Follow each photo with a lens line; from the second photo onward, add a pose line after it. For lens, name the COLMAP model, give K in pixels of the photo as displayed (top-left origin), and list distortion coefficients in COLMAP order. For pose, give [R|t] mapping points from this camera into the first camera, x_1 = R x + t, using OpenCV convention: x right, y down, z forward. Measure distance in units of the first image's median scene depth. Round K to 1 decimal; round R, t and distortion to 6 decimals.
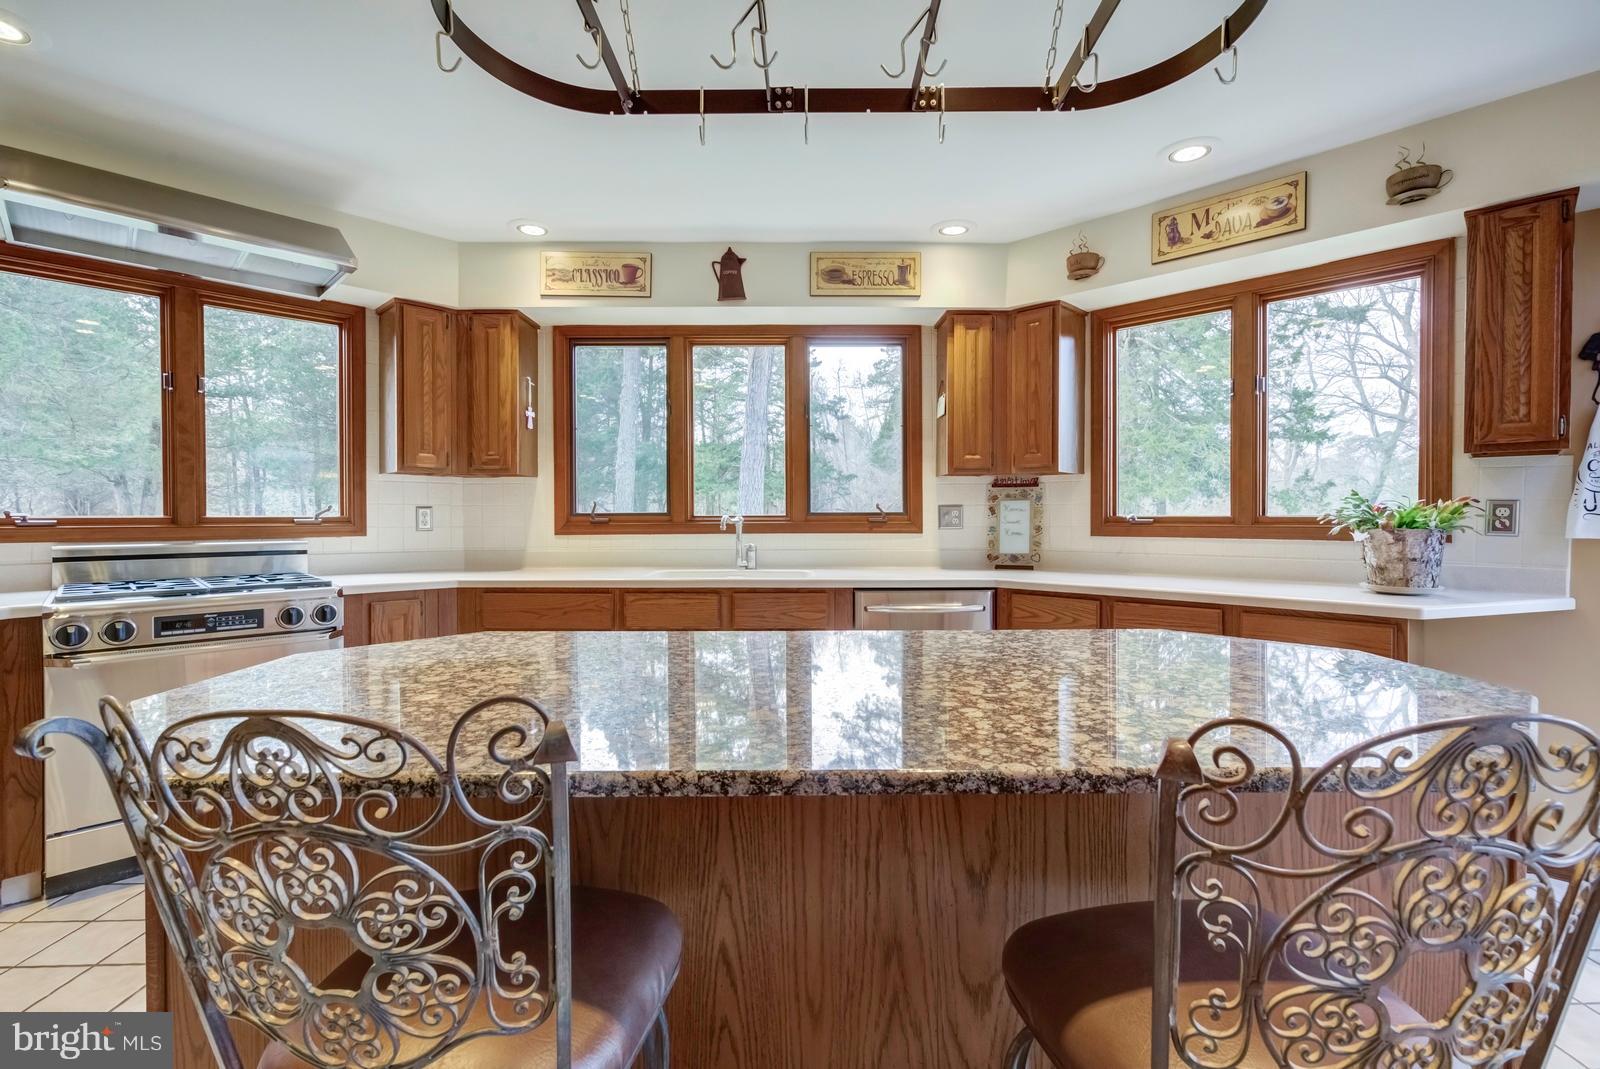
lens RADIAL K [[721.7, 0, 799.4], [0, 721.7, 521.7], [0, 0, 1]] dist [-0.002810, 0.007683]
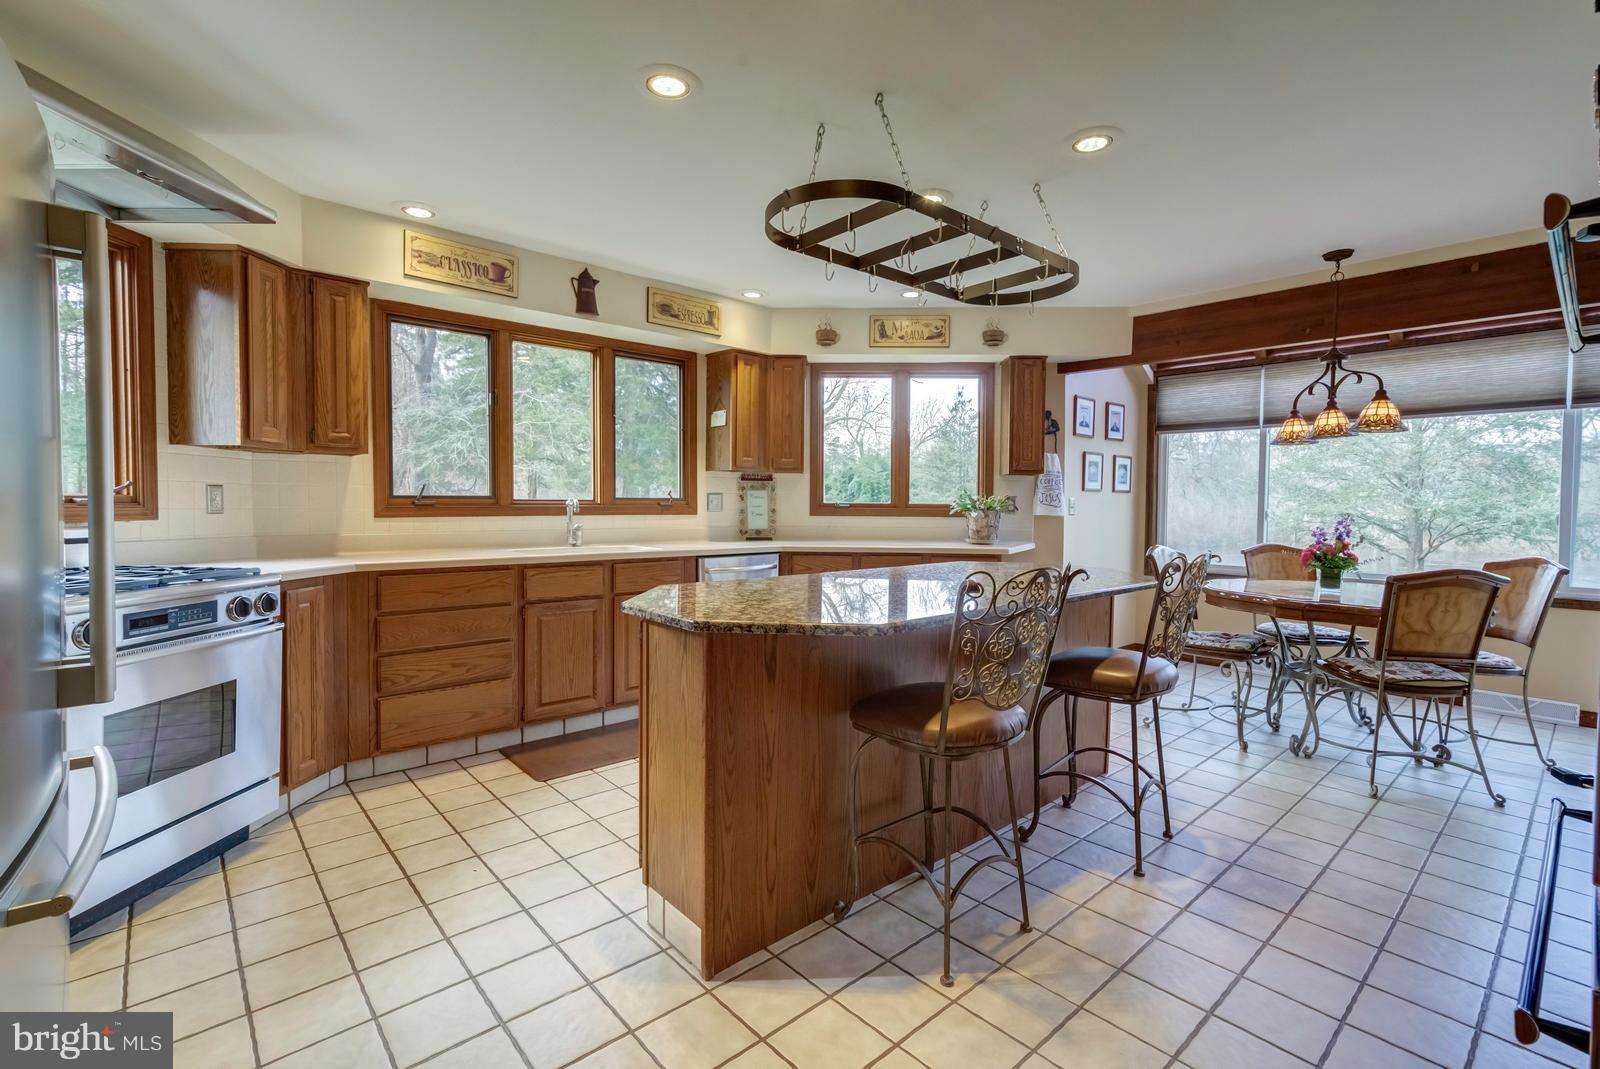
lens RADIAL K [[721.7, 0, 799.4], [0, 721.7, 521.7], [0, 0, 1]] dist [-0.002810, 0.007683]
pose [[0.754781, -0.009802, 0.655903, -0.602083], [-0.004817, 0.999779, 0.020483, 0.001731], [-0.655959, -0.018620, 0.754567, -0.106361]]
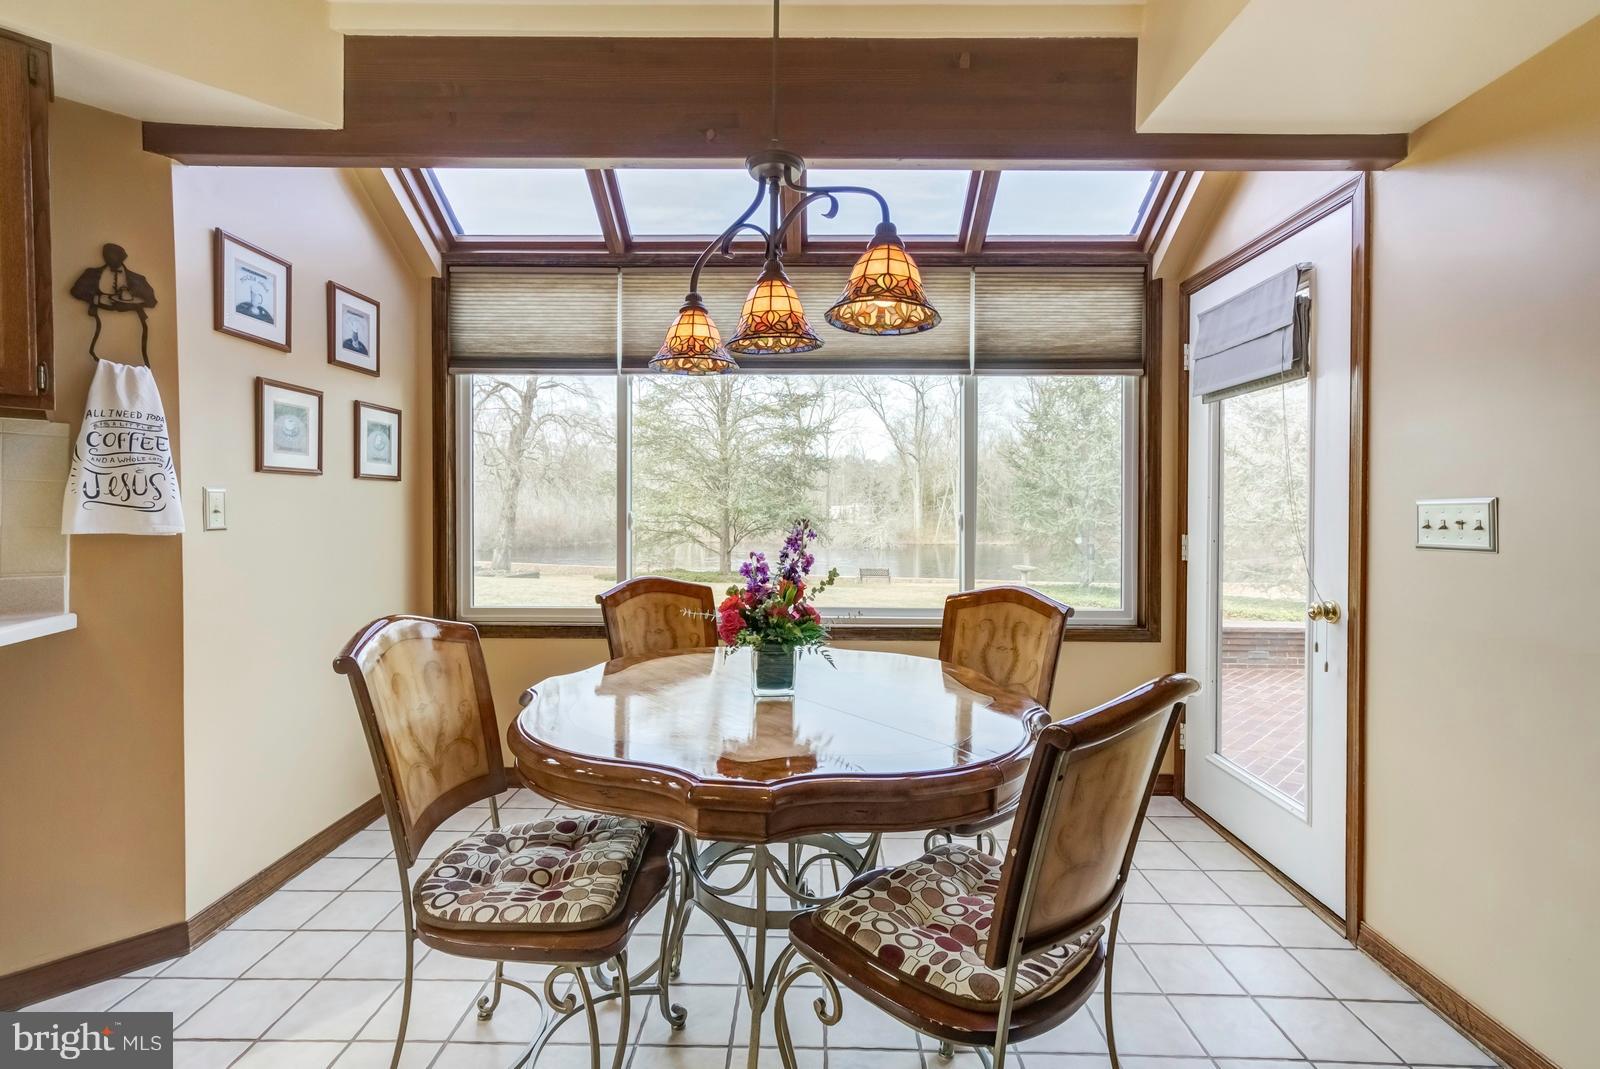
lens RADIAL K [[721.7, 0, 799.4], [0, 721.7, 521.7], [0, 0, 1]] dist [-0.002810, 0.007683]
pose [[0.023529, -0.017896, 0.999563, 0.234552], [0.003788, 0.999834, 0.017812, -0.000513], [-0.999716, 0.003367, 0.023593, 0.161785]]
